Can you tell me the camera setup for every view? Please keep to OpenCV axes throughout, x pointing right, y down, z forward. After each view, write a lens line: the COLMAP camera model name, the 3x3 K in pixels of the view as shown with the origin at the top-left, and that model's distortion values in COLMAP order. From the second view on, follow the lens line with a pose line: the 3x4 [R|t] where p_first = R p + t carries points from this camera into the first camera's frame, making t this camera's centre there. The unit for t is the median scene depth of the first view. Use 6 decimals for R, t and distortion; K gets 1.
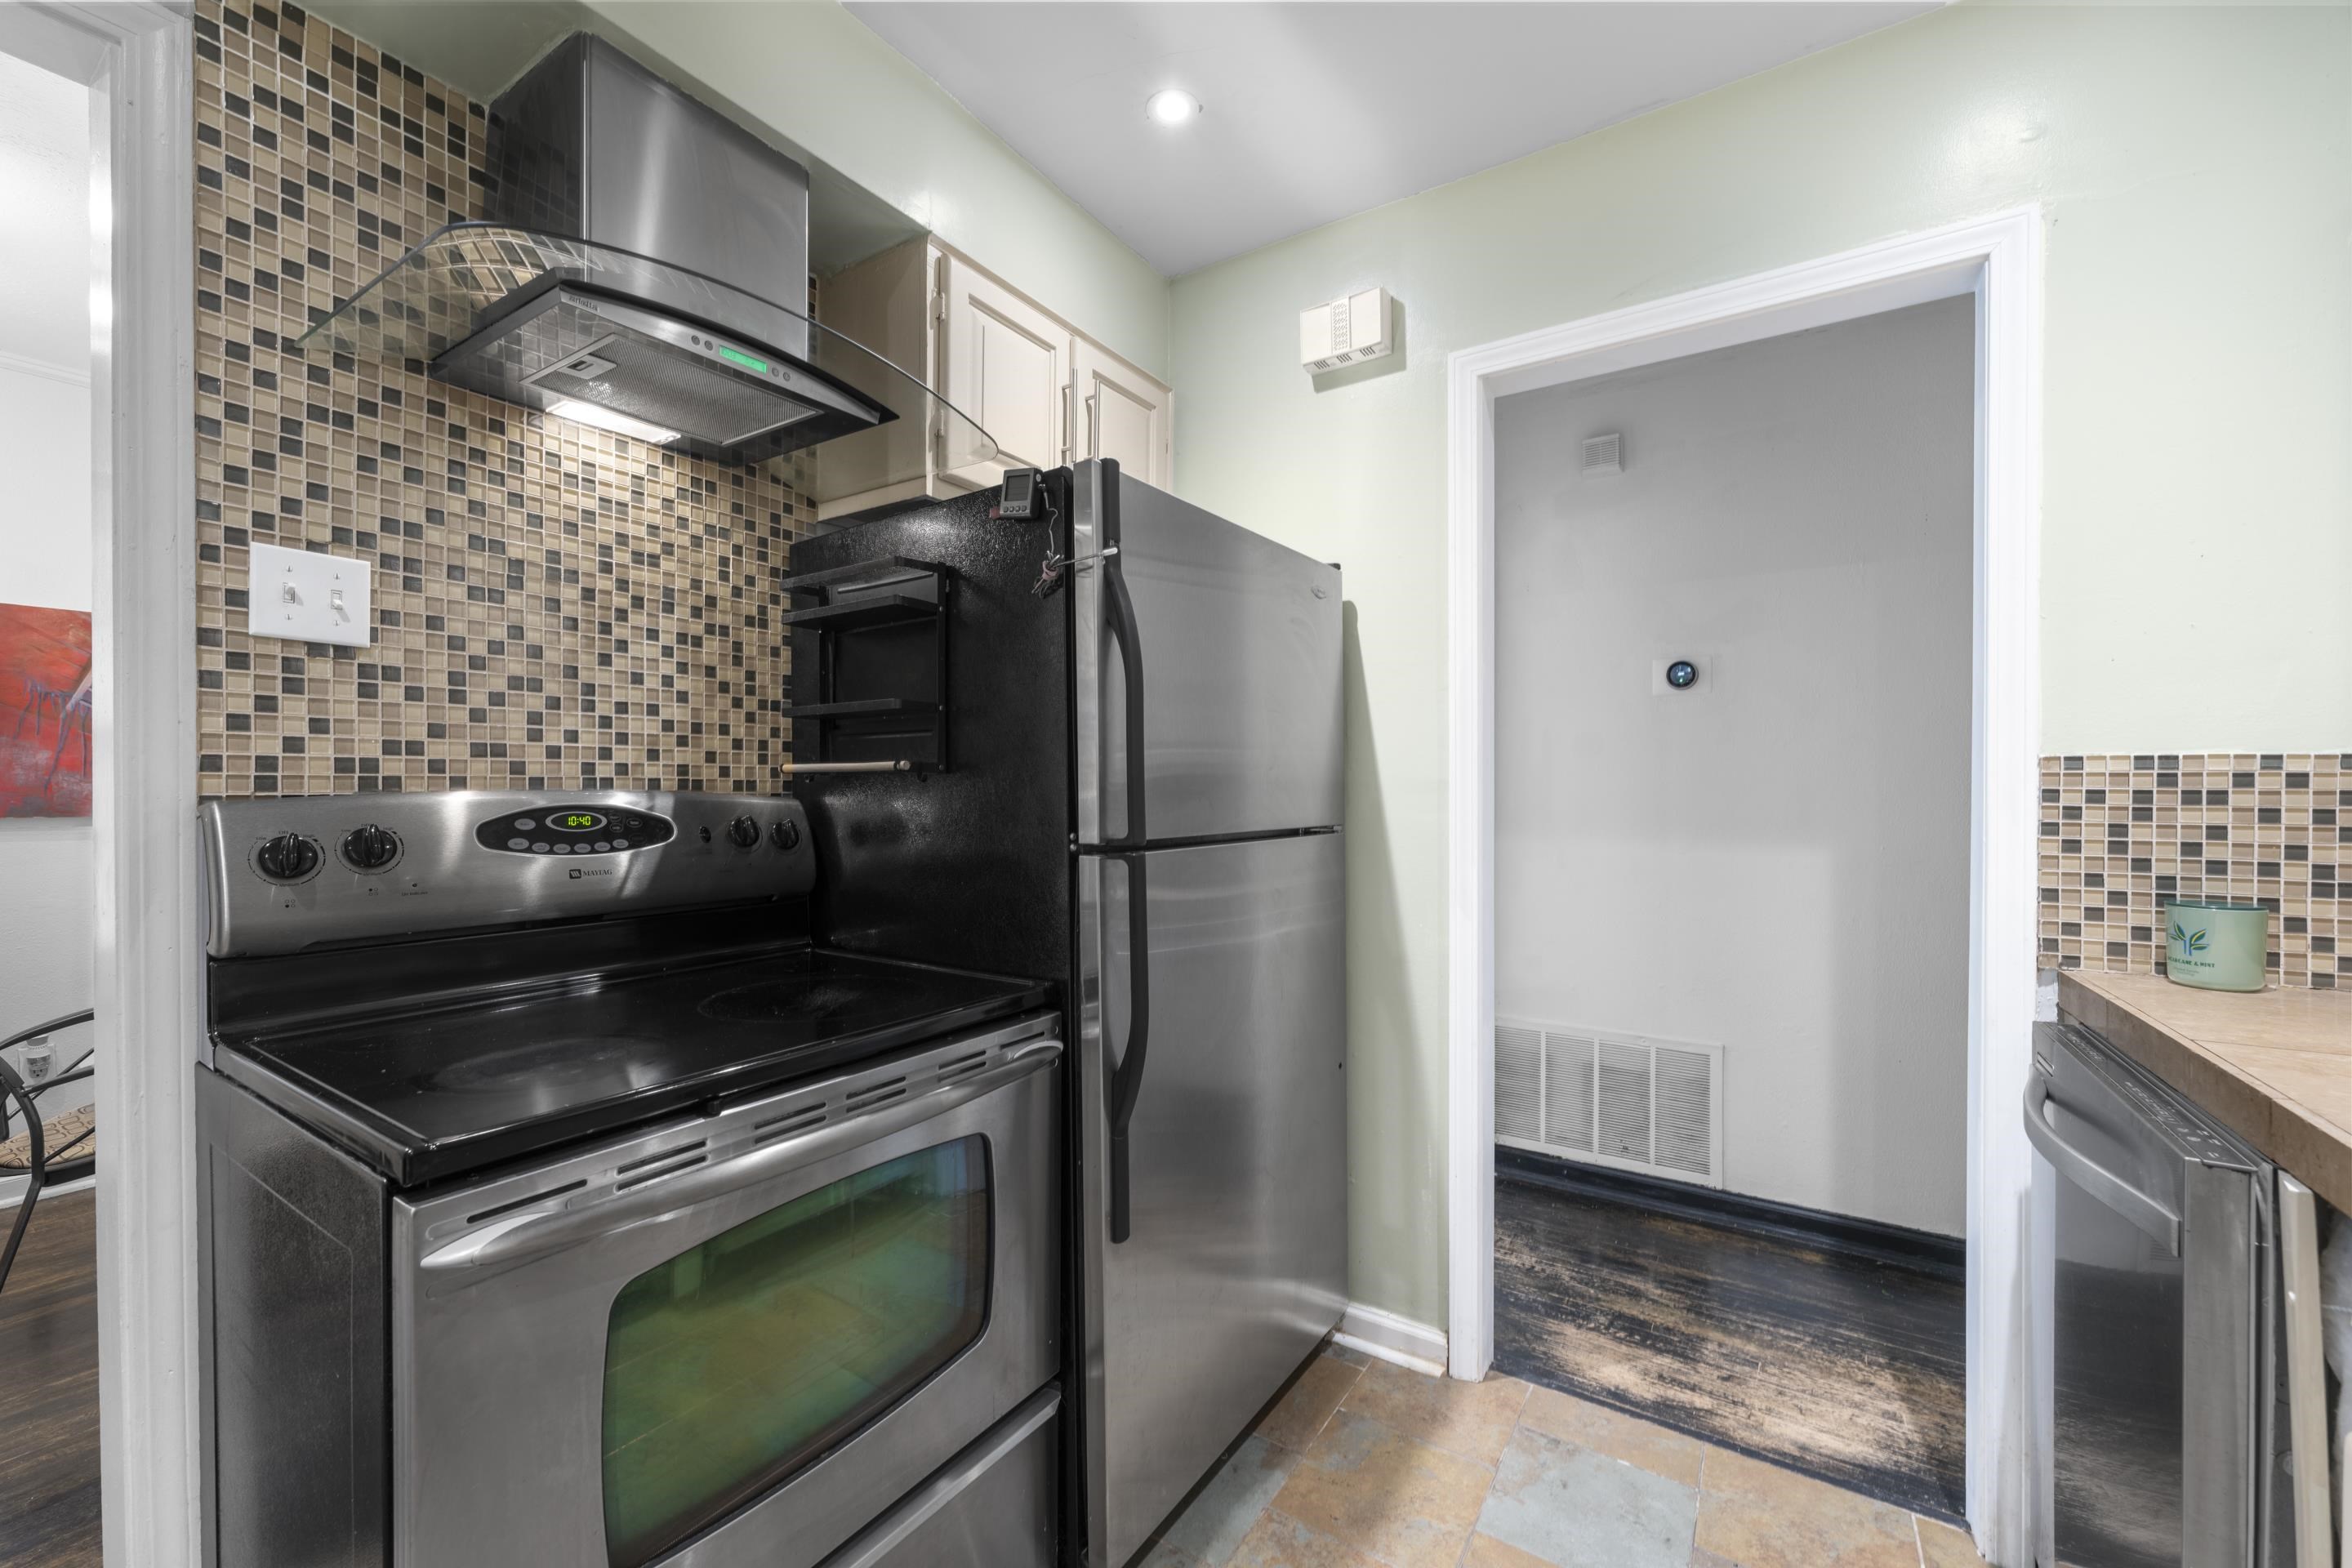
lens RADIAL K [[943.1, 0, 1177.3], [0, 943.1, 795.6], [0, 0, 1]] dist [0.010157, -0.000139]
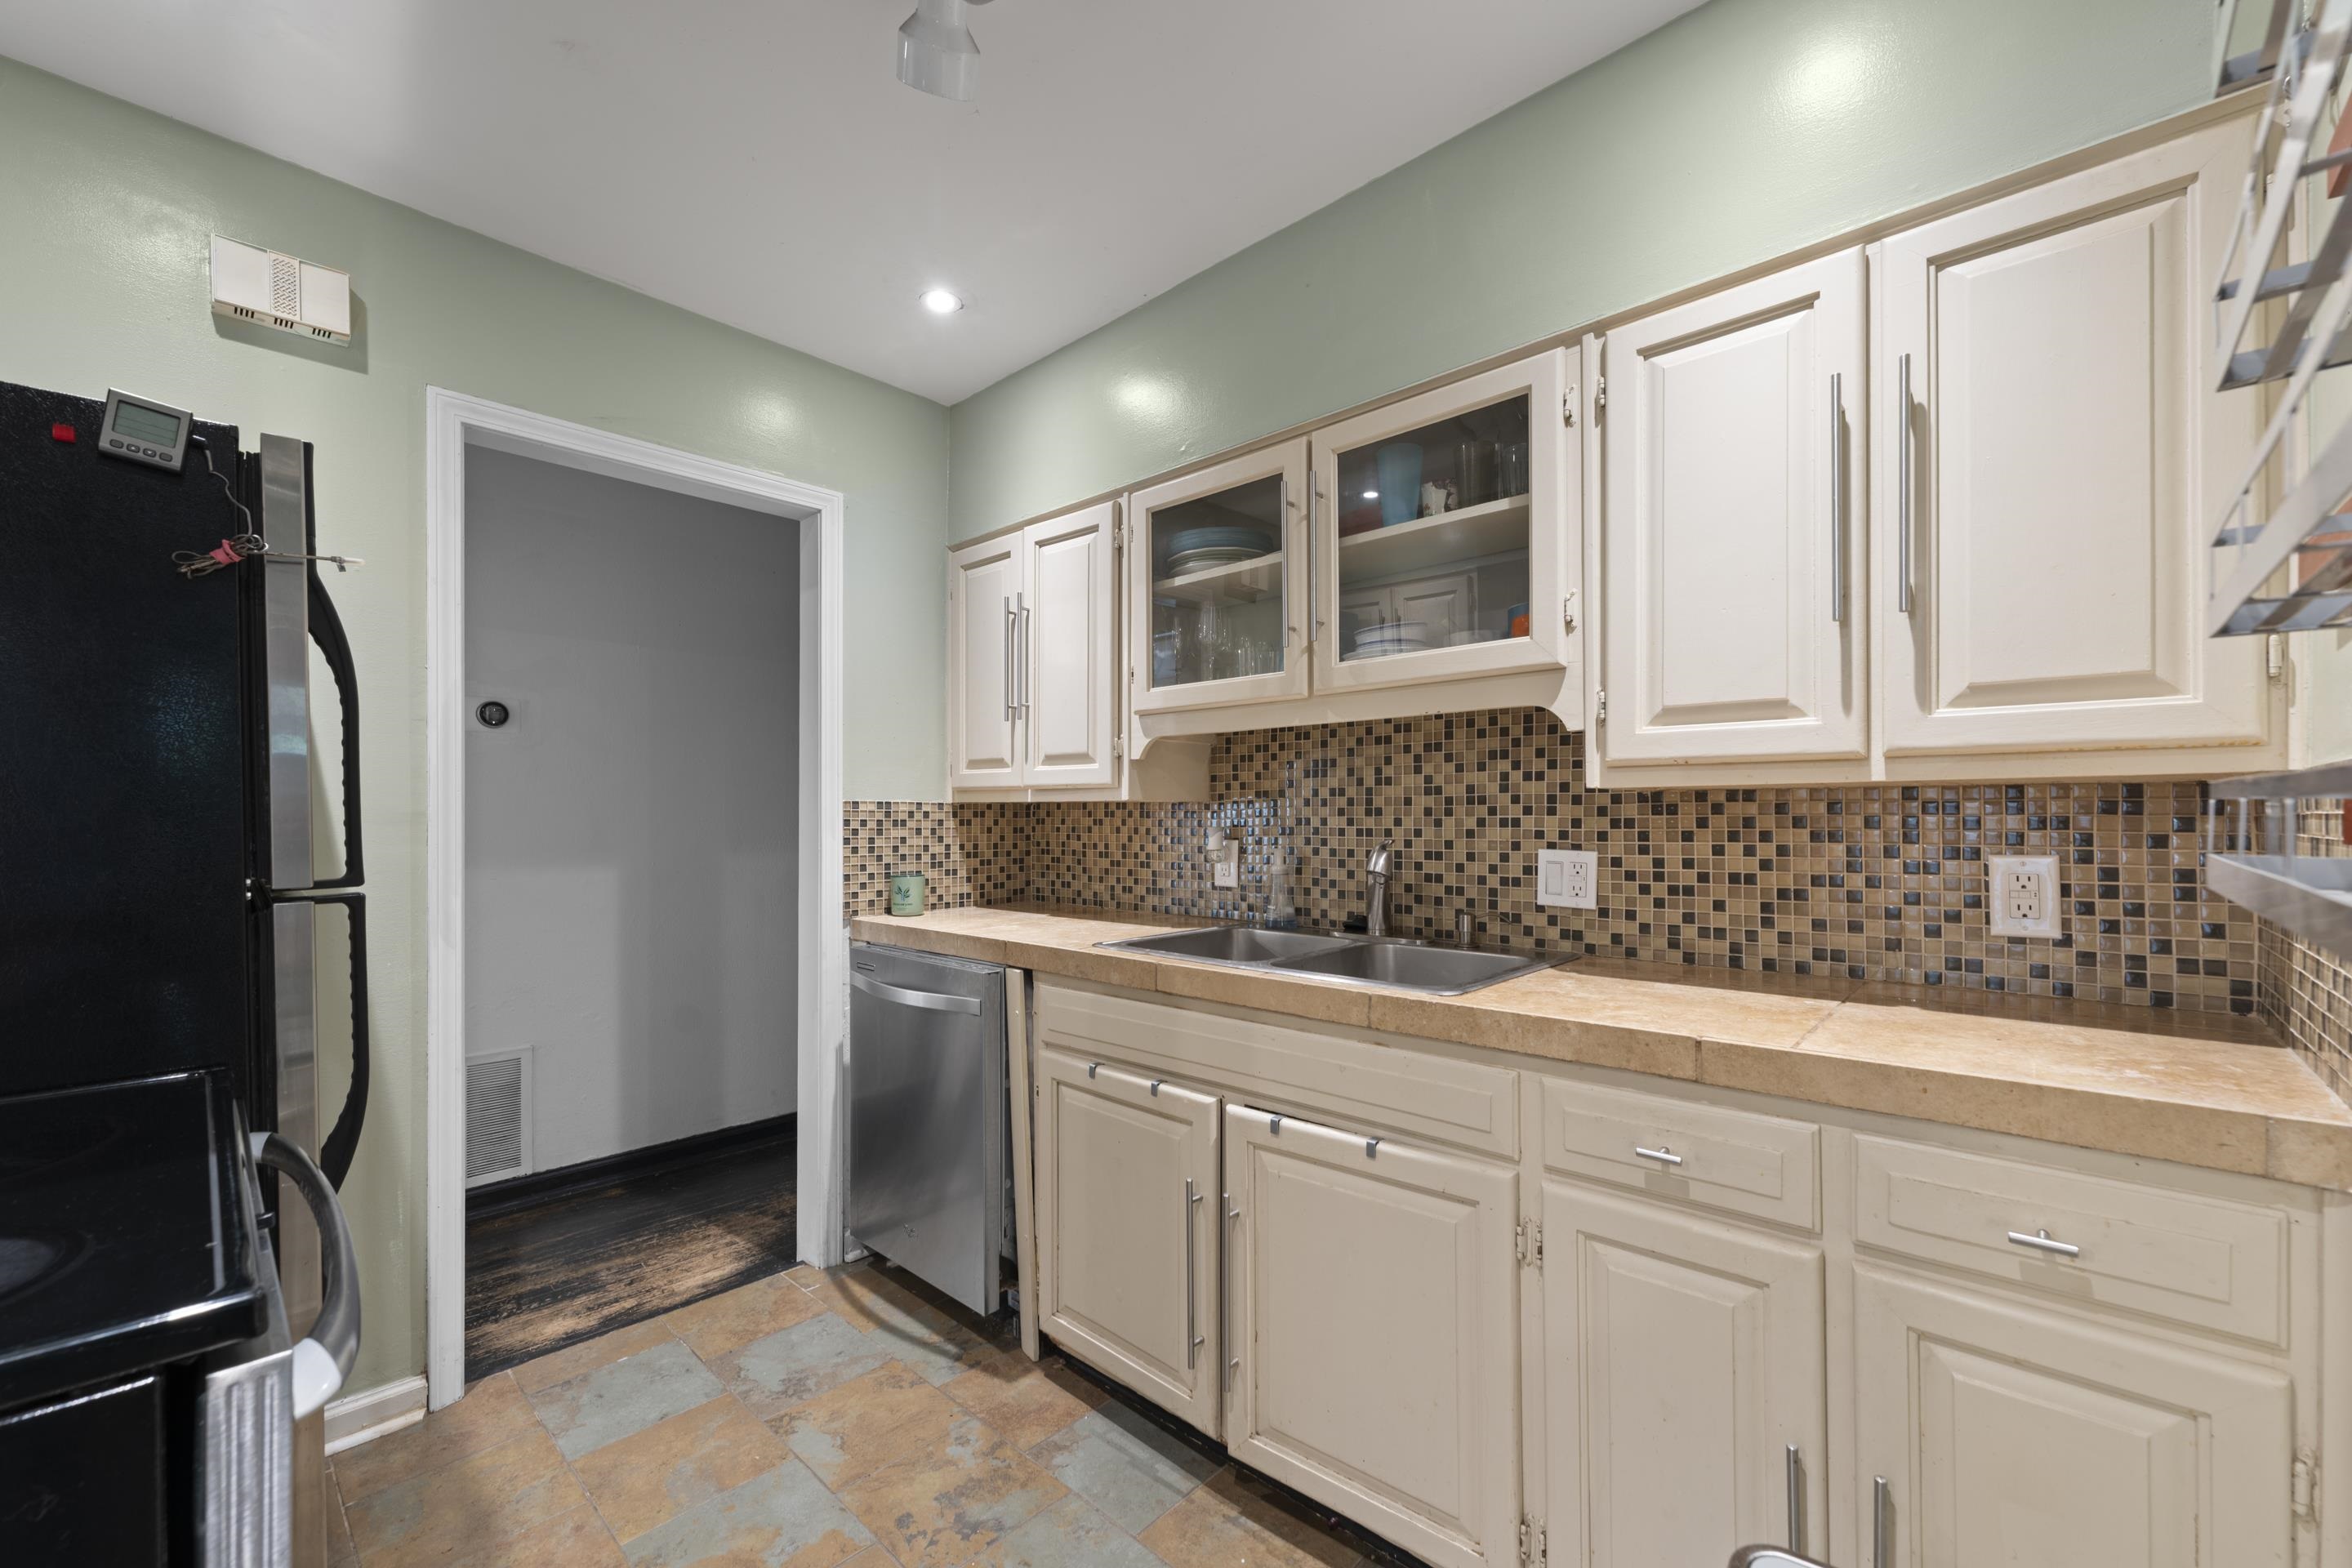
lens RADIAL K [[943.1, 0, 1199.3], [0, 943.1, 819.3], [0, 0, 1]] dist [0.010157, -0.000139]
pose [[0.158669, -0.004198, 0.987323, -0.633773], [0.009903, 0.999947, 0.002661, -0.004182], [-0.987282, 0.009355, 0.158702, 0.045833]]
